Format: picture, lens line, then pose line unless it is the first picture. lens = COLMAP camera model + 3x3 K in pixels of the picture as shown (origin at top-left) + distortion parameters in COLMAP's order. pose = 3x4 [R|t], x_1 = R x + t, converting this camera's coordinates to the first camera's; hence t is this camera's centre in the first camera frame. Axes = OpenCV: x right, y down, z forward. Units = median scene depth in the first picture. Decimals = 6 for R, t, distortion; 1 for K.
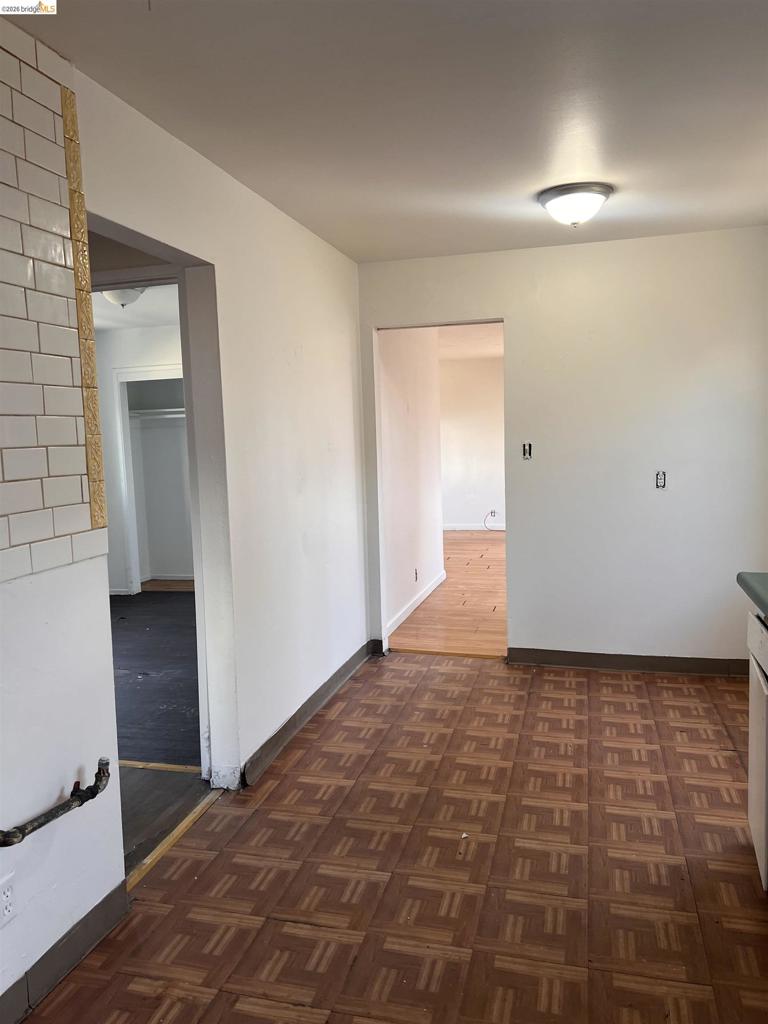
lens RADIAL K [[777.7, 0, 379.4], [0, 777.7, 512.2], [0, 0, 1]] dist [0.057933, -0.063916]
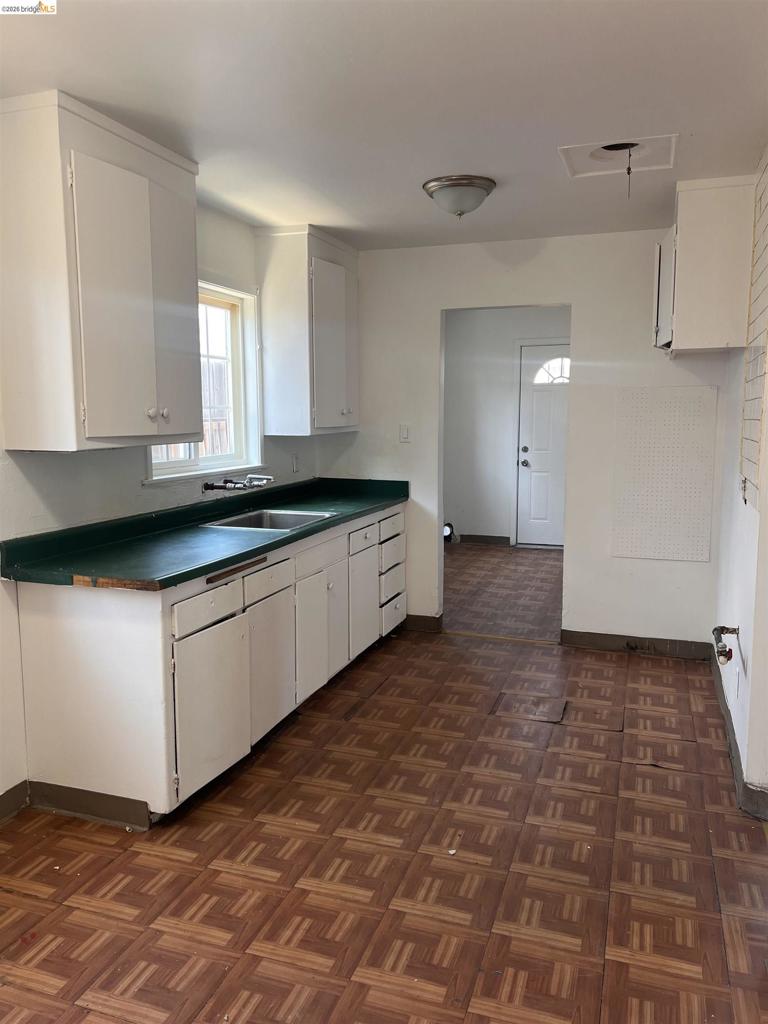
lens RADIAL K [[774.4, 0, 380.4], [0, 774.4, 509.5], [0, 0, 1]] dist [0.044835, -0.053714]
pose [[-0.997013, 0.021000, 0.074323, 0.104471], [0.037271, 0.973677, 0.224866, -0.179392], [-0.067645, 0.226965, -0.971551, 1.629134]]
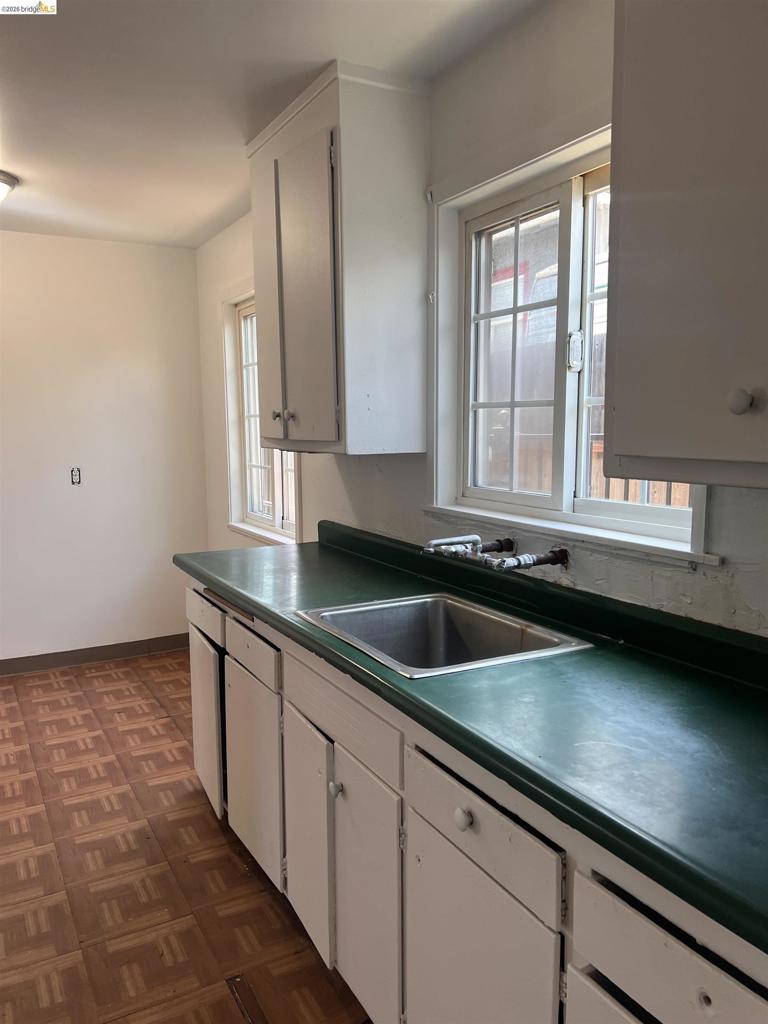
lens RADIAL K [[772.4, 0, 388.4], [0, 772.4, 513.7], [0, 0, 1]] dist [0.056213, -0.066390]
pose [[0.716255, -0.060581, 0.695205, -0.082940], [0.057579, 0.997958, 0.027640, 0.004055], [-0.695460, 0.020232, 0.718280, -0.016618]]
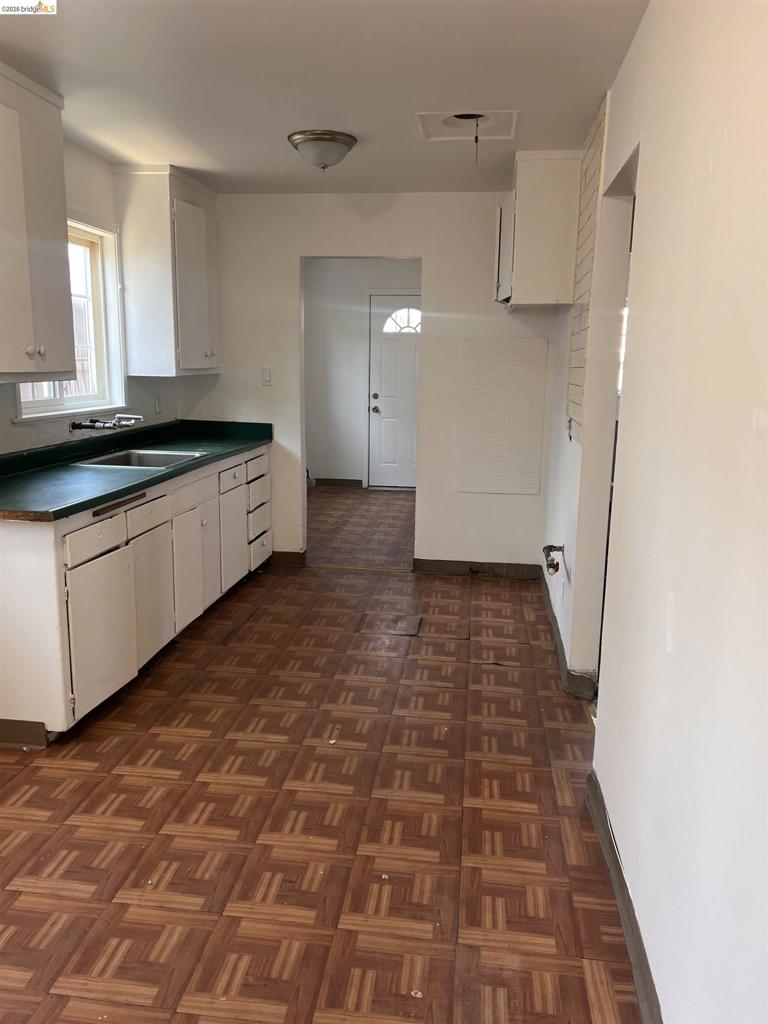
lens RADIAL K [[769.7, 0, 384.0], [0, 769.7, 512.0], [0, 0, 1]] dist [0.121954, -0.269255]
pose [[-0.990799, 0.037095, -0.130162, 0.148940], [-0.002872, 0.955729, 0.294236, -0.184875], [0.135314, 0.291902, -0.946828, 1.729454]]
